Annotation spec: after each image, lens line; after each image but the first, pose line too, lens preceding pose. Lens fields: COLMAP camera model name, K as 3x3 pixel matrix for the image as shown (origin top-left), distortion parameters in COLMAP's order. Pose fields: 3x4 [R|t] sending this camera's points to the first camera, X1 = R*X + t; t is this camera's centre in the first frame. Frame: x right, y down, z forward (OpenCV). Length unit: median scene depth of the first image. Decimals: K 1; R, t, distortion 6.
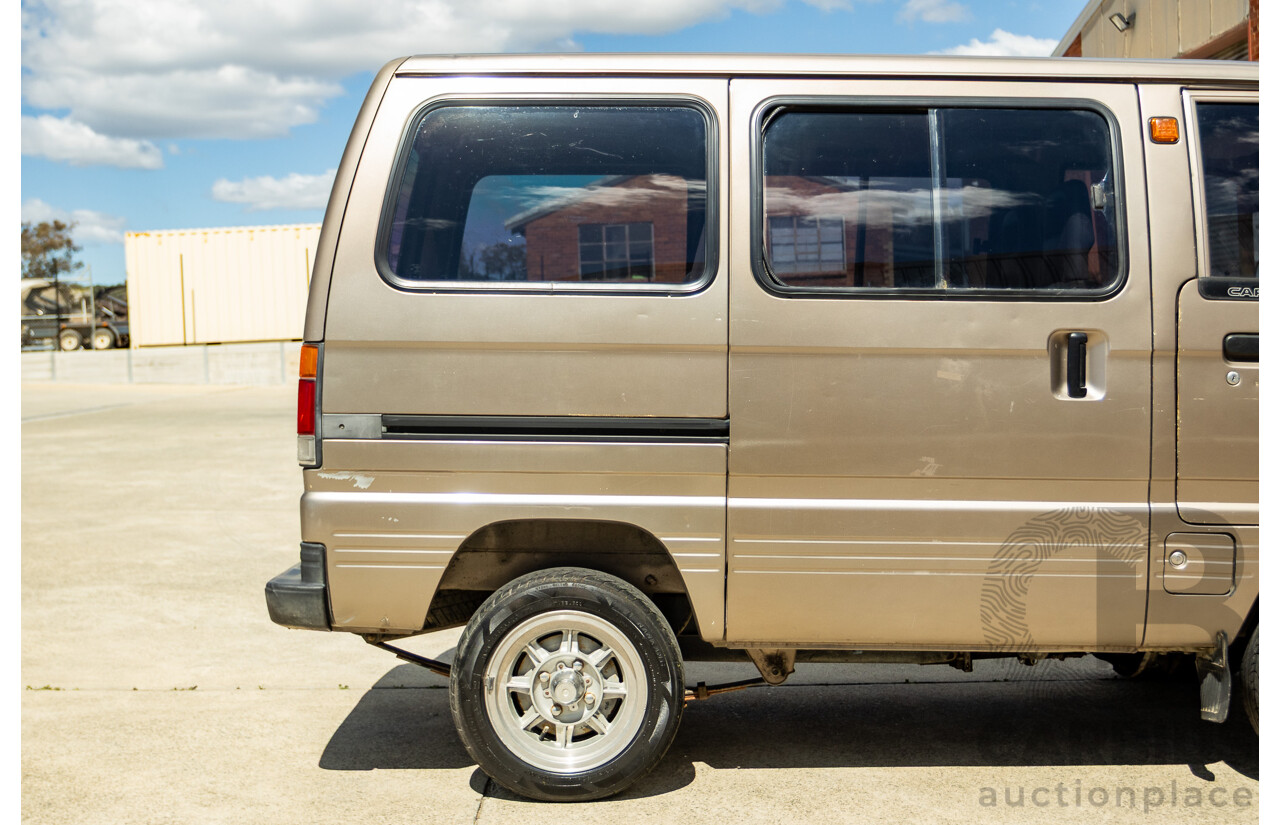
lens RADIAL K [[1569.5, 0, 632.4], [0, 1569.5, 413.2], [0, 0, 1]] dist [-0.001799, 0.000000]
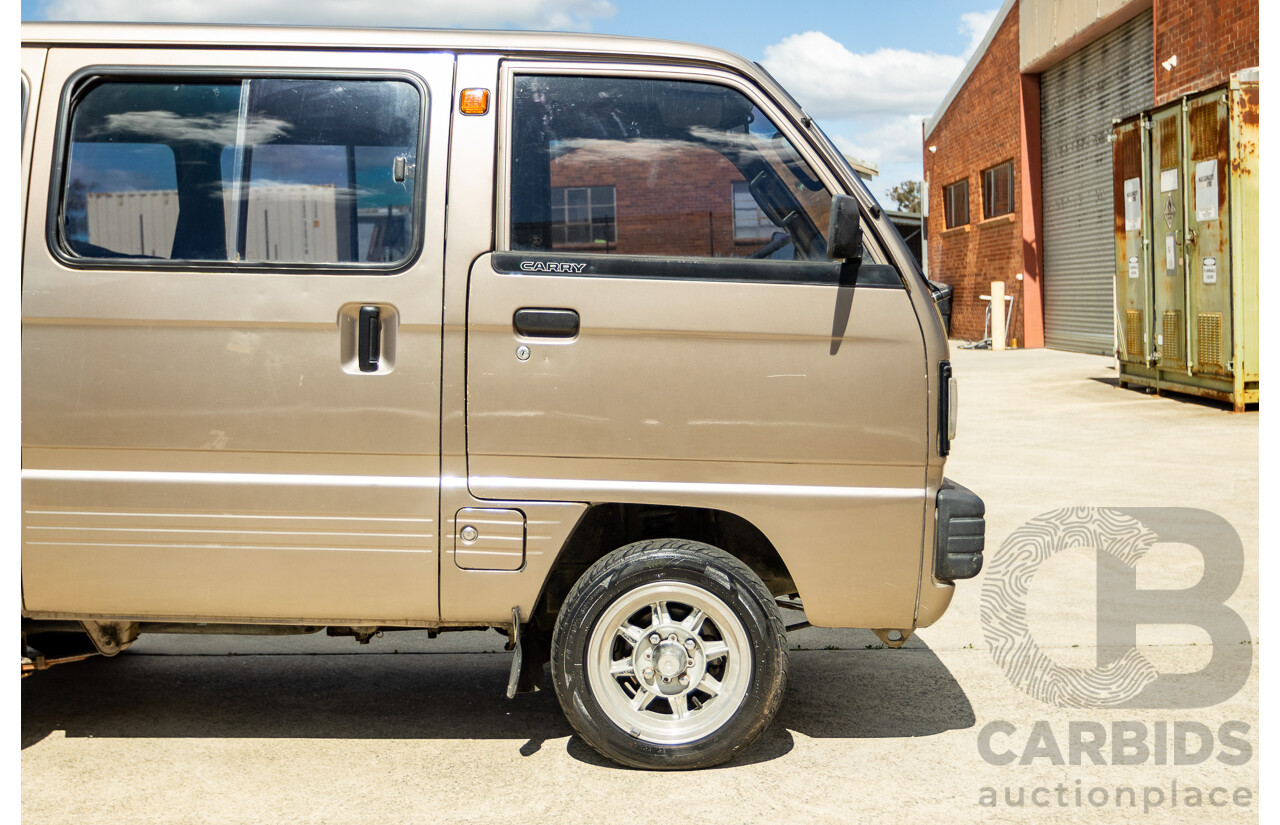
lens RADIAL K [[1569.5, 0, 643.0], [0, 1569.5, 411.4], [0, 0, 1]] dist [-0.001799, 0.000000]
pose [[0.999852, 0.007957, -0.015283, 0.468534], [-0.007619, 0.999728, 0.022054, -0.007882], [0.015454, -0.021934, 0.999640, 0.007284]]
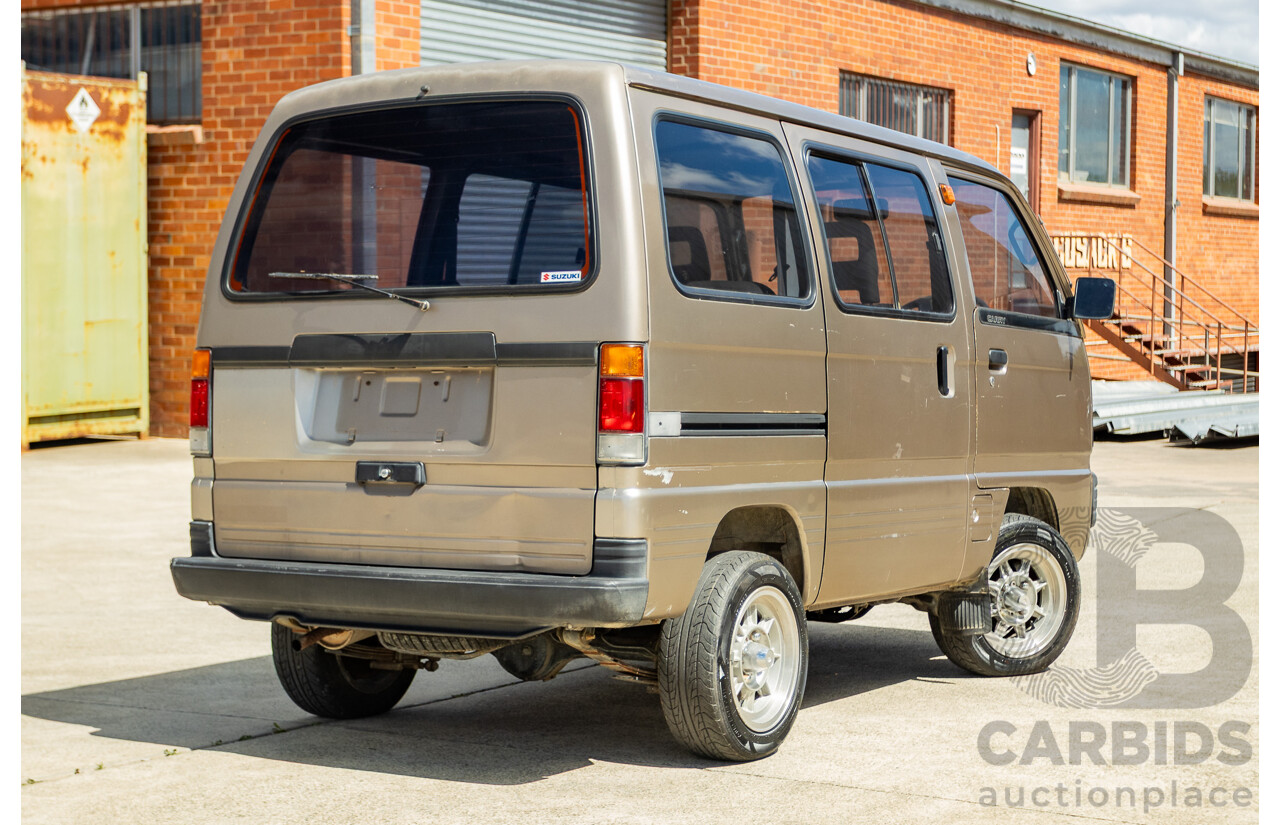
lens RADIAL K [[2323.0, 0, 639.1], [0, 2323.0, 405.6], [0, 0, 1]] dist [-0.018469, 0.000000]
pose [[0.516437, -0.004976, 0.856311, -1.502069], [0.014014, 0.999898, -0.002642, -0.000147], [-0.856211, 0.013365, 0.516454, 0.211104]]
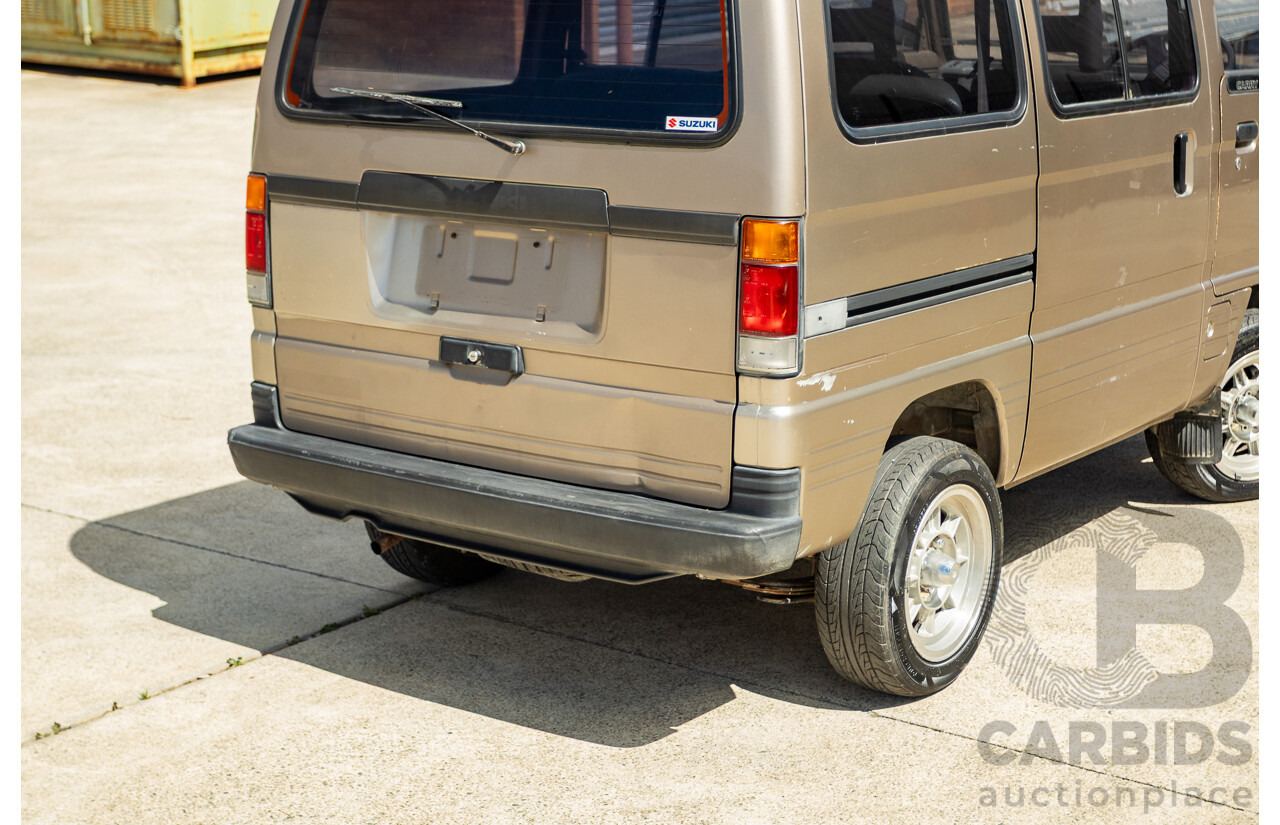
lens RADIAL K [[2179.0, 0, 639.9], [0, 2179.0, 417.7], [0, 0, 1]] dist [-0.022640, 0.000000]
pose [[0.589354, -0.179069, 0.787779, -1.116730], [0.017661, 0.977748, 0.209038, -0.175505], [-0.807682, -0.109284, 0.579402, 0.418165]]
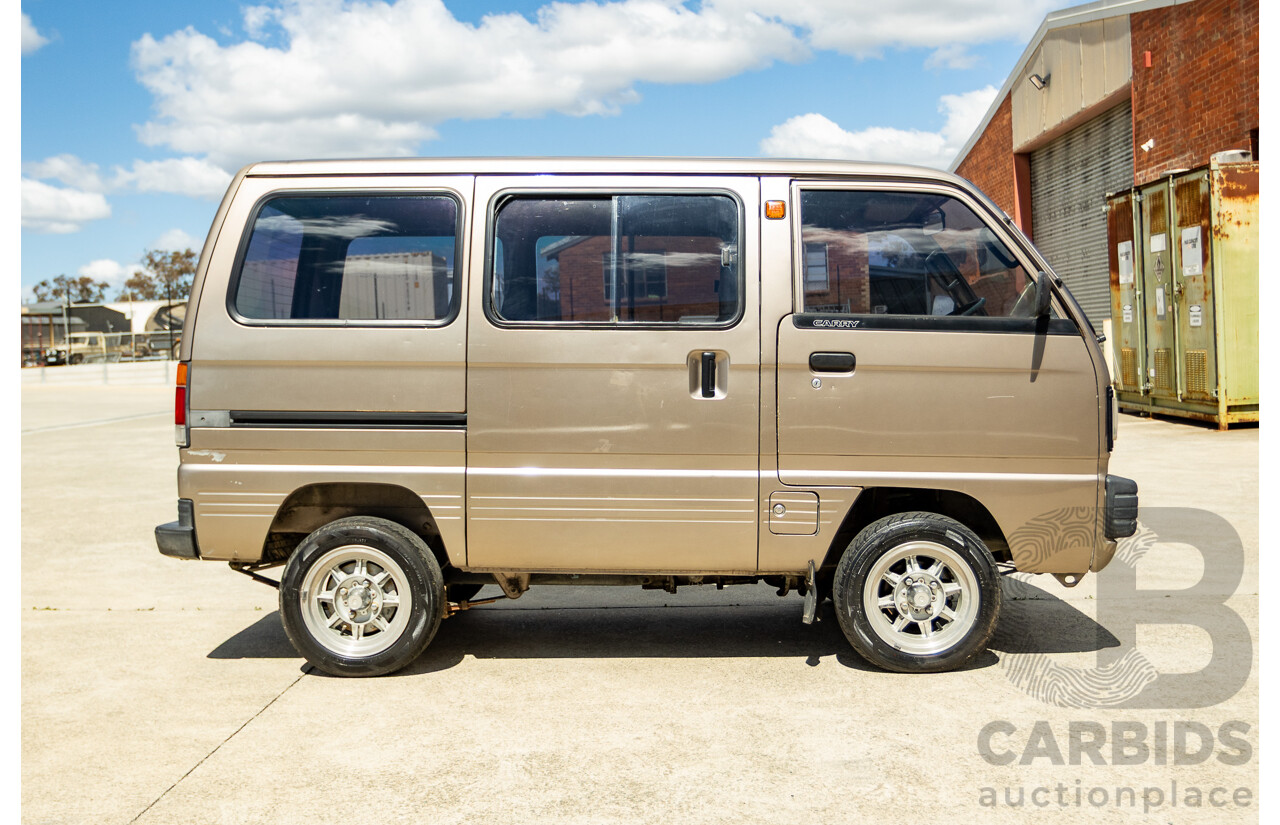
lens RADIAL K [[1353.8, 0, 634.5], [0, 1353.8, 409.3], [0, 0, 1]] dist [-0.021420, 0.000000]
pose [[0.999348, -0.003166, -0.035979, 0.258134], [0.003129, 0.999995, -0.001083, 0.002134], [0.035983, 0.000969, 0.999352, -0.237535]]
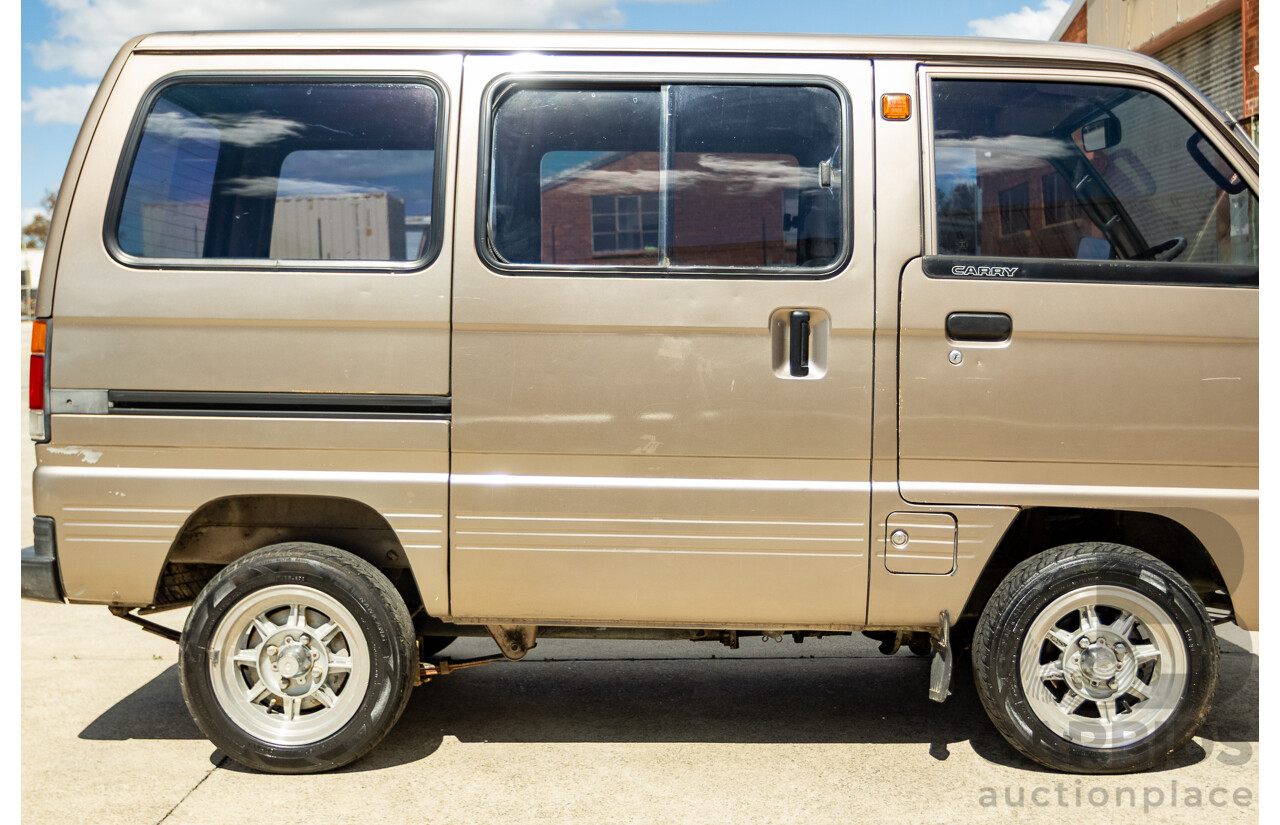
lens RADIAL K [[1569.5, 0, 628.0], [0, 1569.5, 412.5], [0, 0, 1]] dist [-0.001799, 0.000000]
pose [[0.999636, 0.004933, -0.026536, 0.199390], [-0.004453, 0.999826, 0.018129, -0.004375], [0.026621, -0.018005, 0.999483, -0.000370]]
